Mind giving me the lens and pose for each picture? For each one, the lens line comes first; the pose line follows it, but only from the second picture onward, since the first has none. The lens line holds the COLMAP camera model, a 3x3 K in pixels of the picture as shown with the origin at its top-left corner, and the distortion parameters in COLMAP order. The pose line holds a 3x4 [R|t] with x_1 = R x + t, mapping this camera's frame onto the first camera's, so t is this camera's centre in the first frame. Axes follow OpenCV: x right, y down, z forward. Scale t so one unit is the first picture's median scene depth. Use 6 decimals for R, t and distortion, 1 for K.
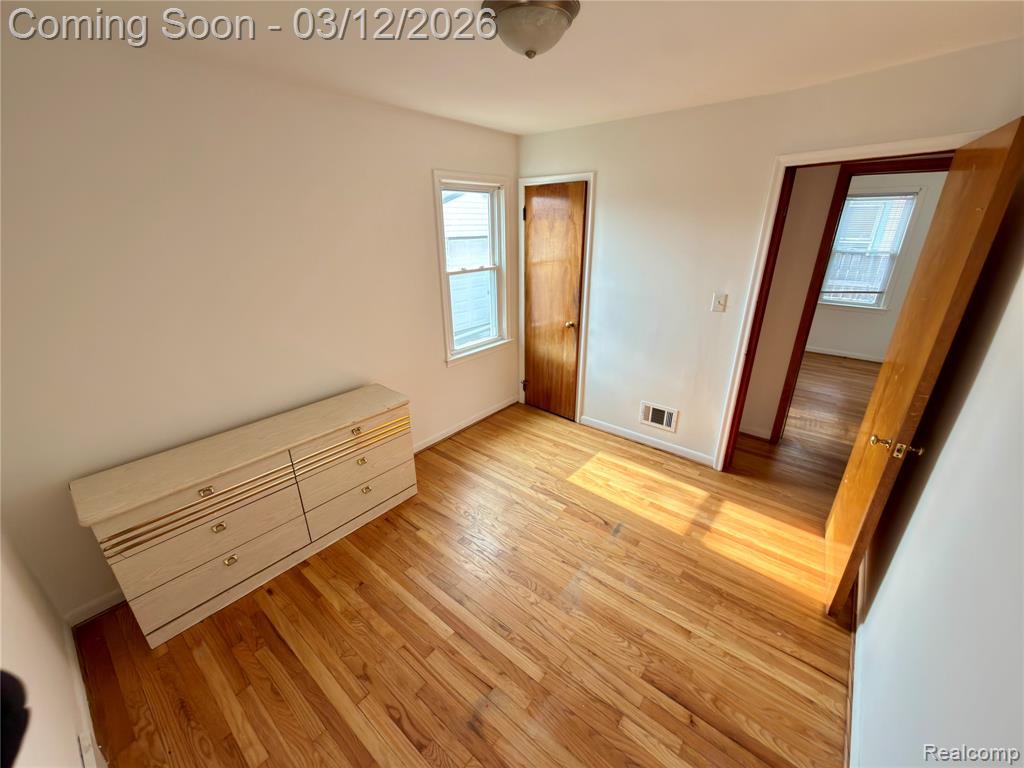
lens RADIAL K [[408.2, 0, 515.7], [0, 408.2, 385.2], [0, 0, 1]] dist [0.002800, 0.000216]
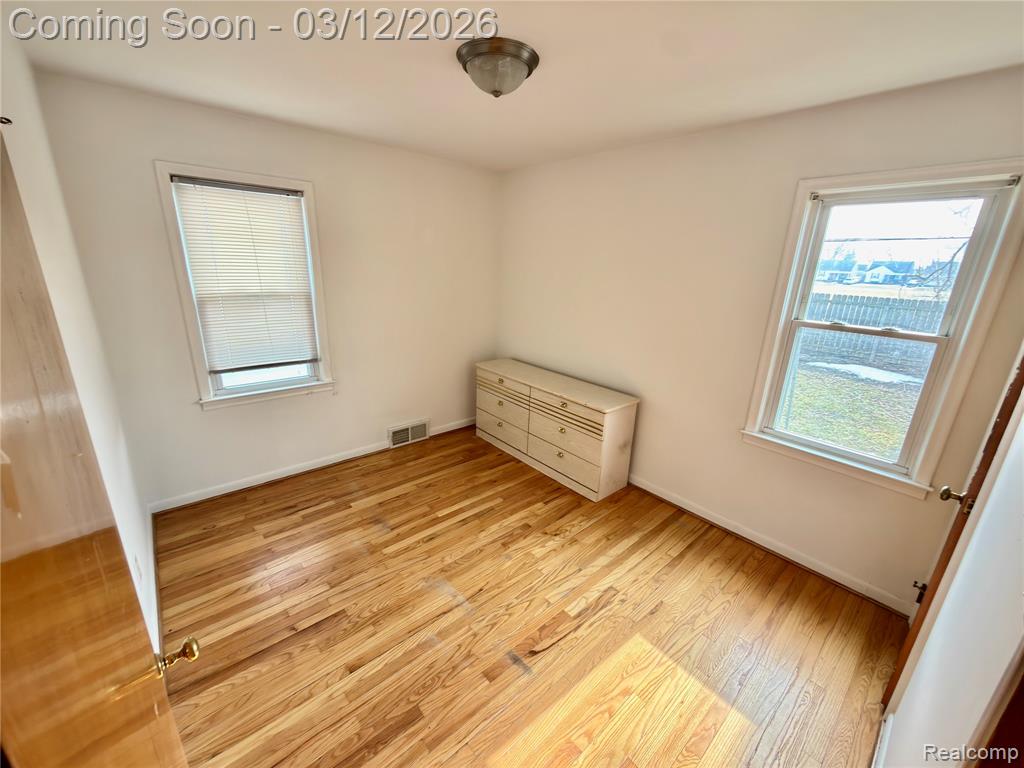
lens RADIAL K [[408.2, 0, 515.7], [0, 408.2, 385.2], [0, 0, 1]] dist [0.002800, 0.000216]
pose [[-0.157390, 0.291508, -0.943531, 0.950522], [-0.399946, 0.854761, 0.330797, -0.350575], [0.902924, 0.429426, -0.017943, 0.982919]]
